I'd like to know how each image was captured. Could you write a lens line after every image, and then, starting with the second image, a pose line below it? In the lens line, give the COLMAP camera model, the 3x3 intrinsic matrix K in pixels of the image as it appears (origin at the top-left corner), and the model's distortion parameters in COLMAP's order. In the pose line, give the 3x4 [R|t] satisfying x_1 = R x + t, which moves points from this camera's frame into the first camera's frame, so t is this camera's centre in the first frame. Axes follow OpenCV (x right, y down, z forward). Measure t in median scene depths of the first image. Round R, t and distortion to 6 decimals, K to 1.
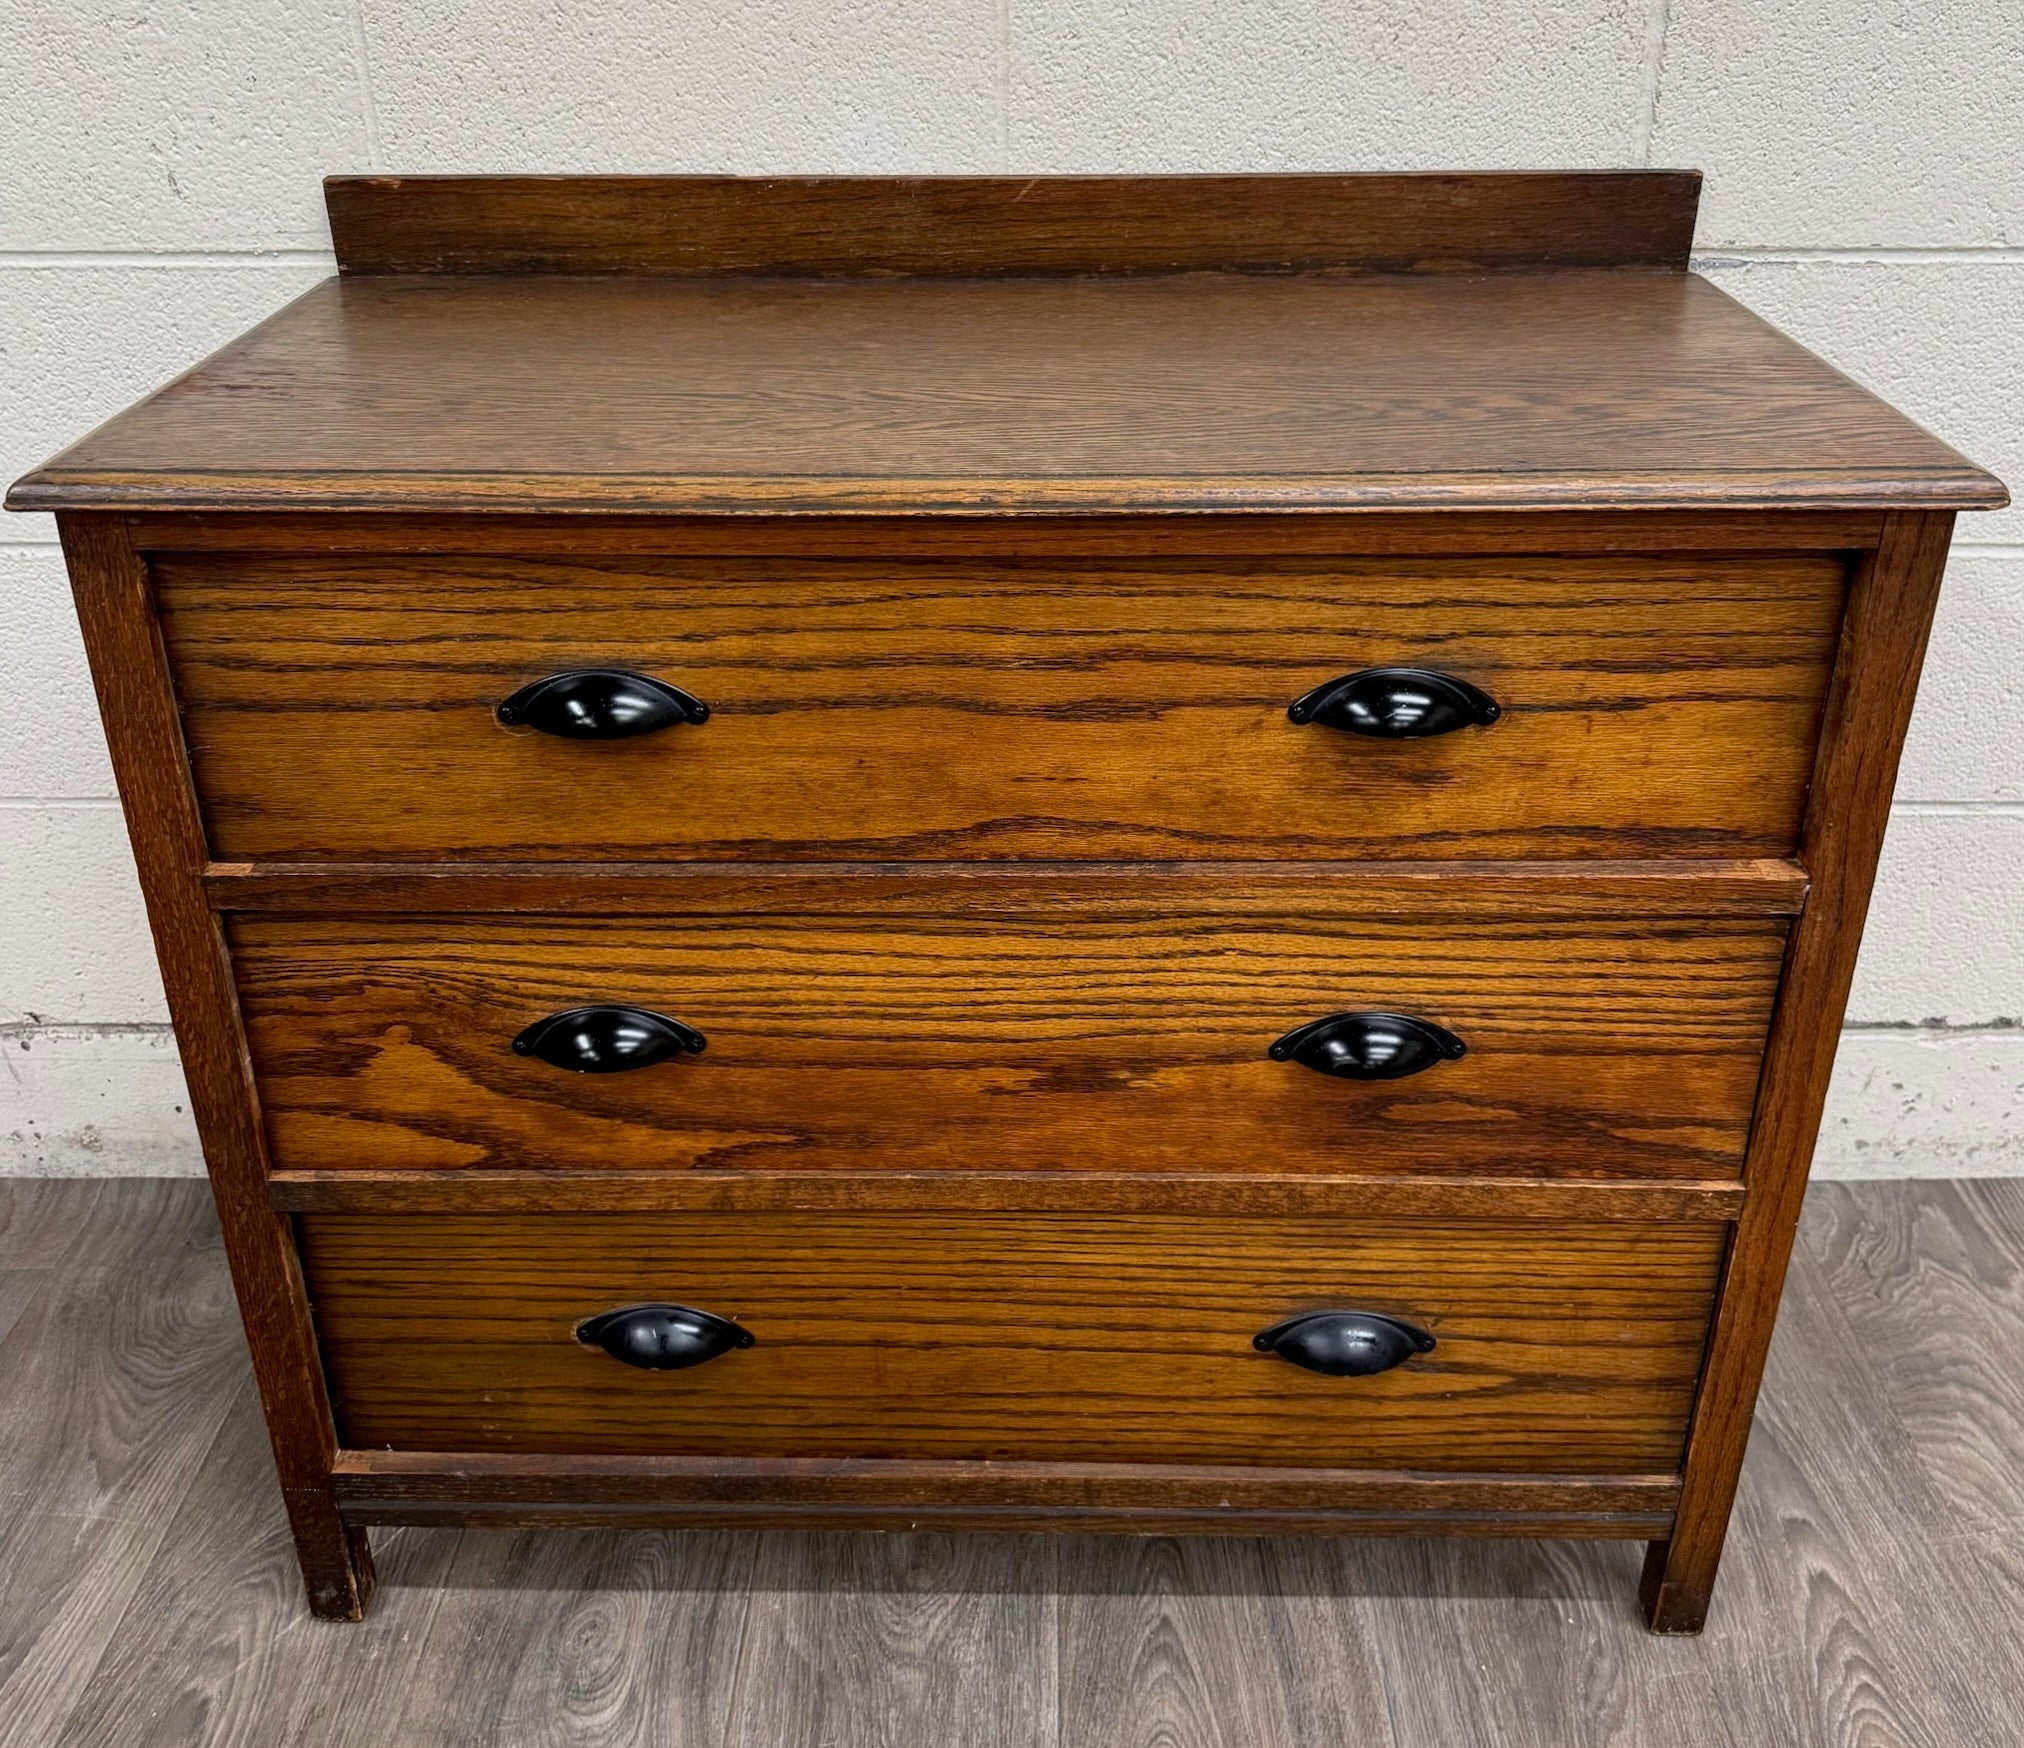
lens RADIAL K [[1959.8, 0, 1030.8], [0, 1959.8, 836.9], [0, 0, 1]] dist [-0.024220, 0.000000]
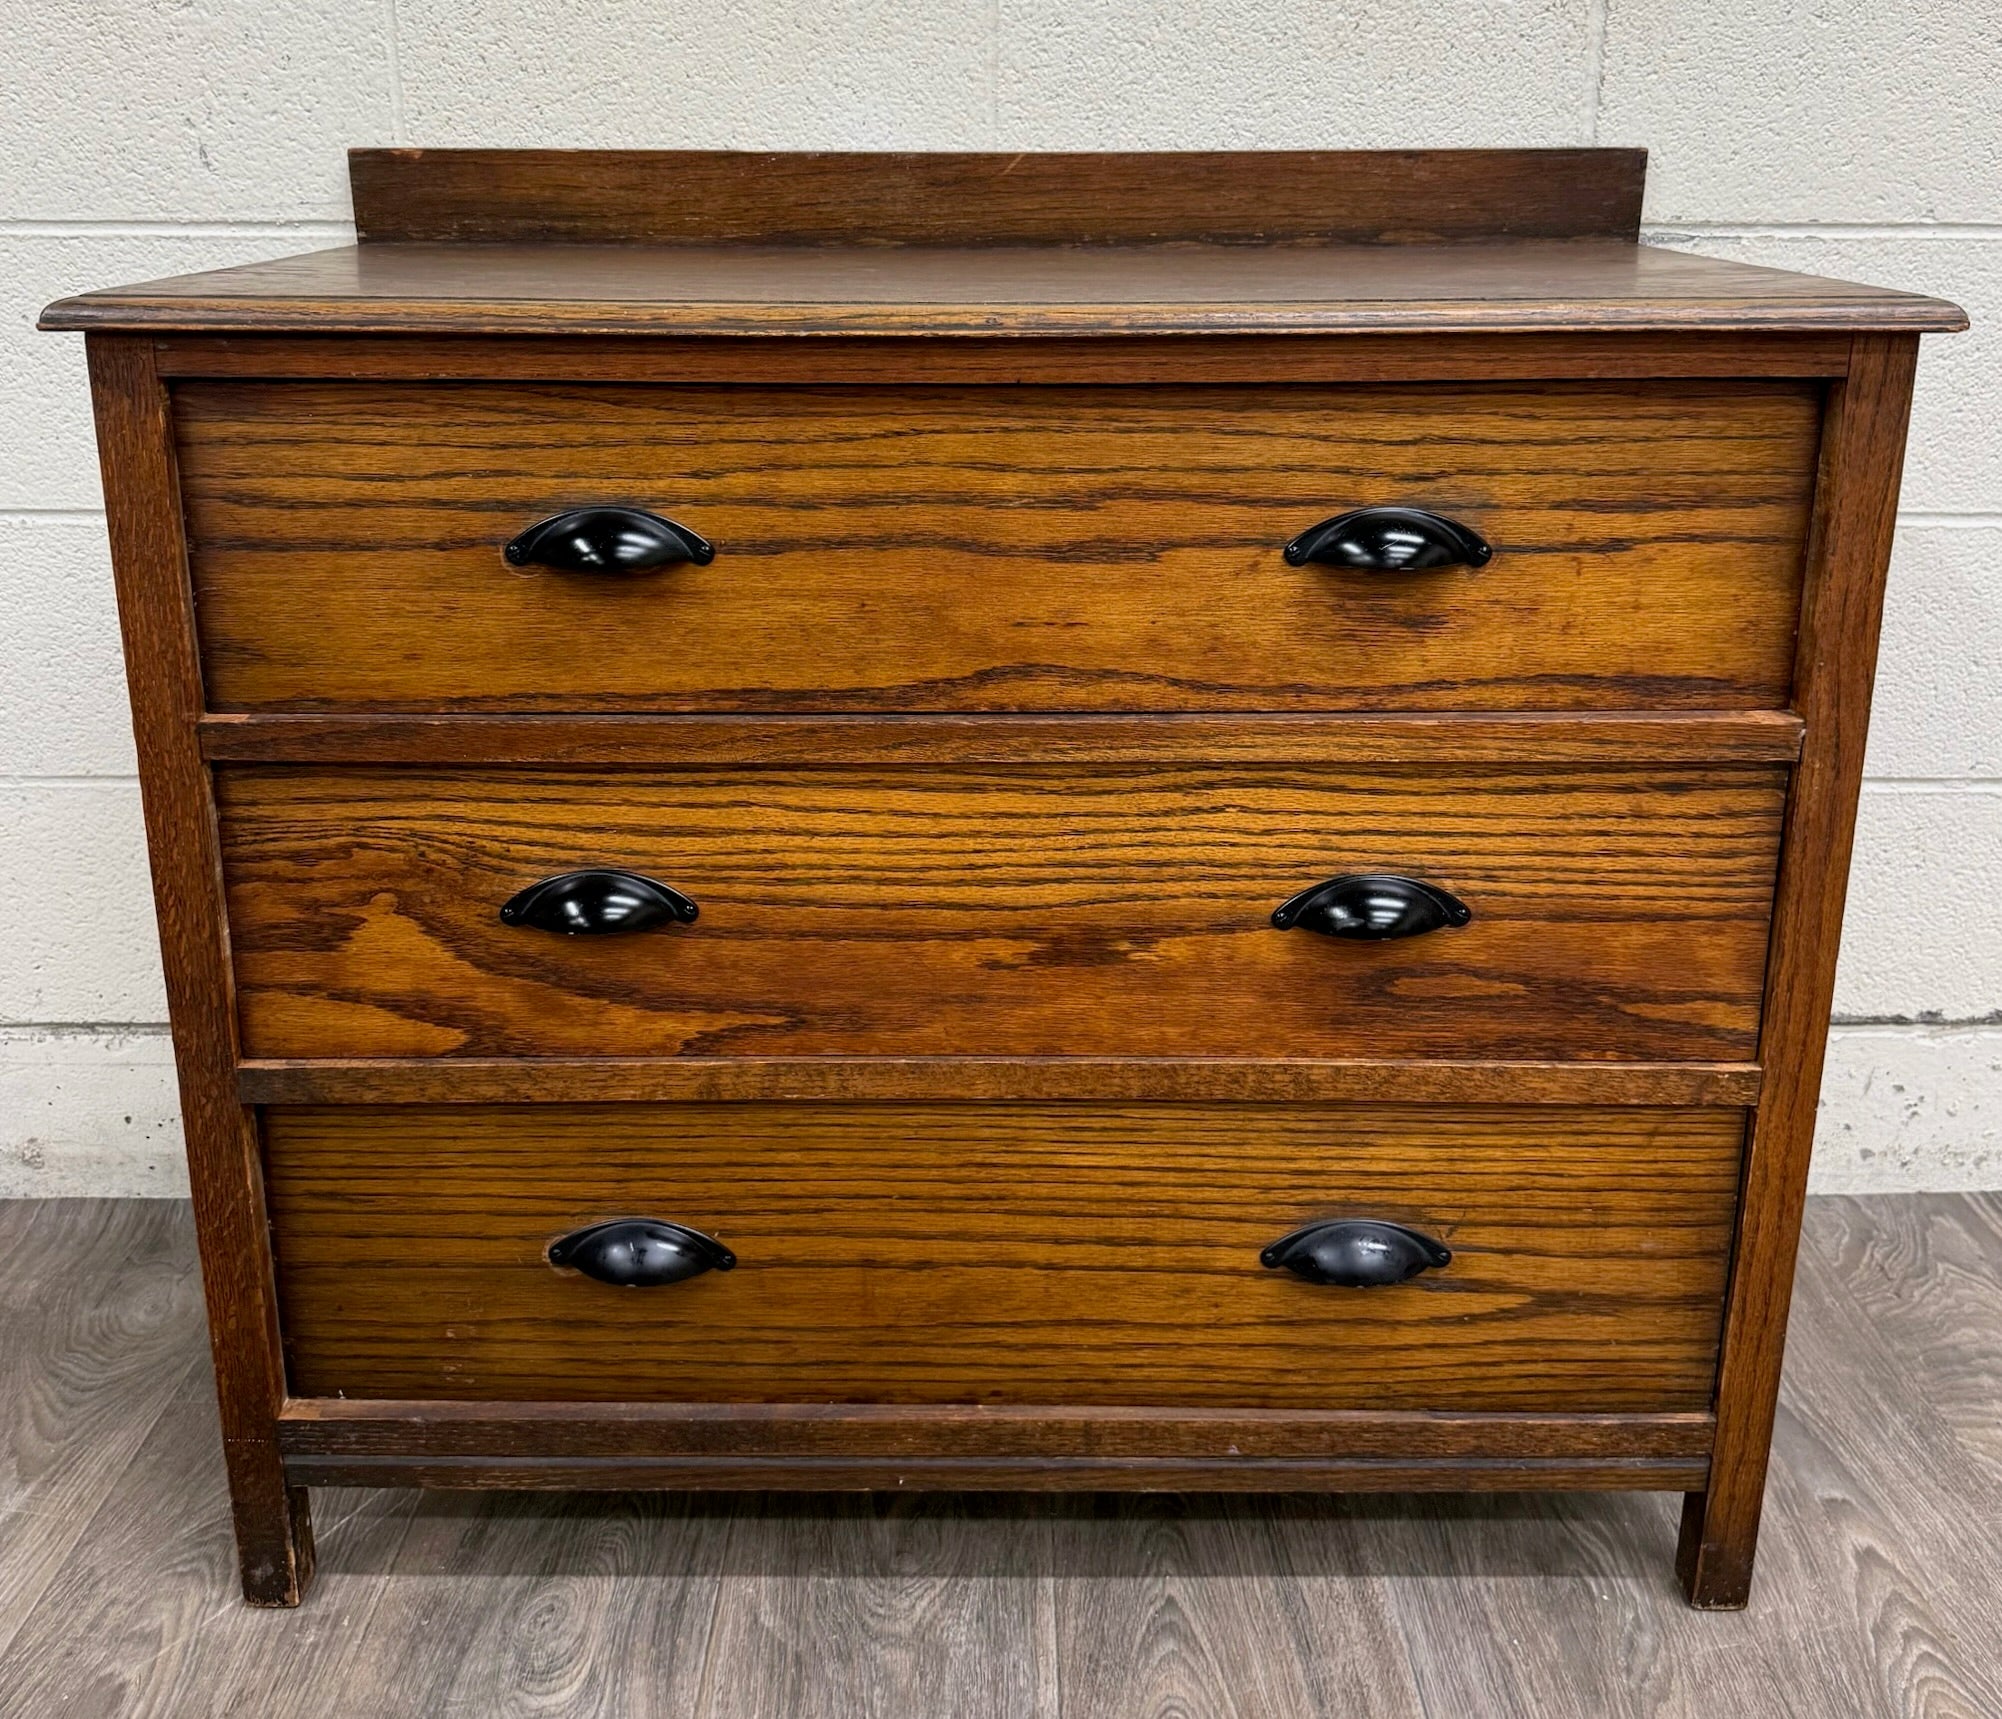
lens RADIAL K [[1938.5, 0, 1008.5], [0, 1938.5, 756.1], [0, 0, 1]] dist [-0.024220, 0.000000]
pose [[0.999865, -0.000996, 0.016385, -0.025618], [0.004071, 0.982017, -0.188746, 0.205644], [-0.015902, 0.188787, 0.981889, 0.029629]]
